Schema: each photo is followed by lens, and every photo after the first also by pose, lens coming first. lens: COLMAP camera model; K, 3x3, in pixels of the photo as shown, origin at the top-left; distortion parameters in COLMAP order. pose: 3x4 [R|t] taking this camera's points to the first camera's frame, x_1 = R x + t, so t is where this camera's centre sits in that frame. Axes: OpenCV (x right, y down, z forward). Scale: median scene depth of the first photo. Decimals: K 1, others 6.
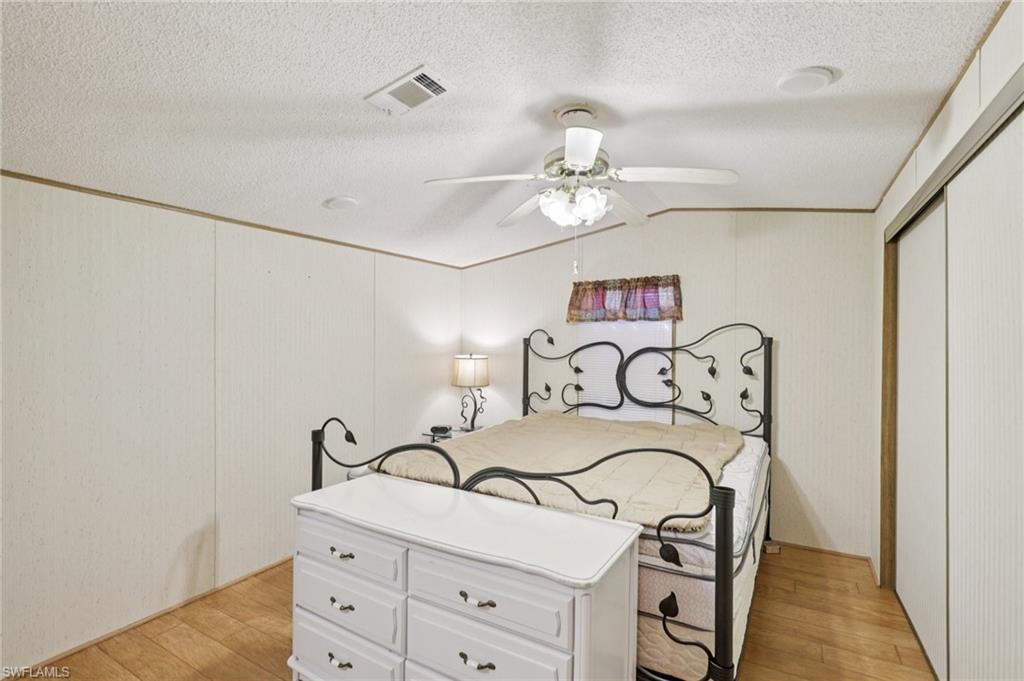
lens RADIAL K [[473.7, 0, 515.5], [0, 473.7, 337.5], [0, 0, 1]] dist [-0.016791, -0.000106]
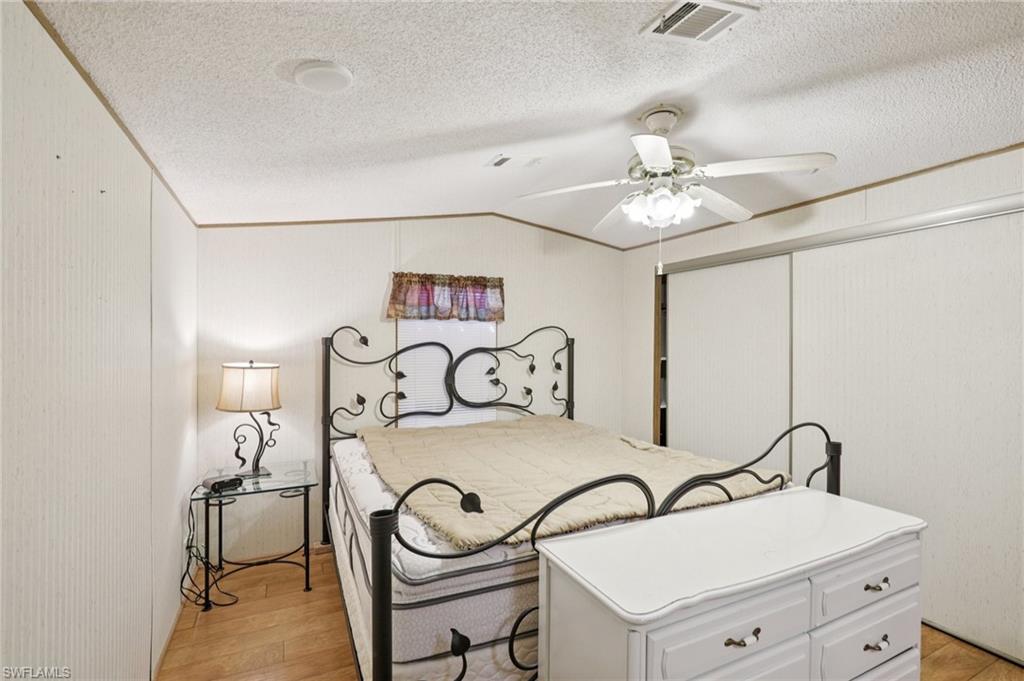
lens RADIAL K [[473.7, 0, 515.5], [0, 473.7, 337.5], [0, 0, 1]] dist [-0.016791, -0.000106]
pose [[0.565146, 0.005720, 0.824971, -0.484567], [-0.006964, 0.999973, -0.002163, 0.001044], [-0.824962, -0.004523, 0.565171, 0.365866]]
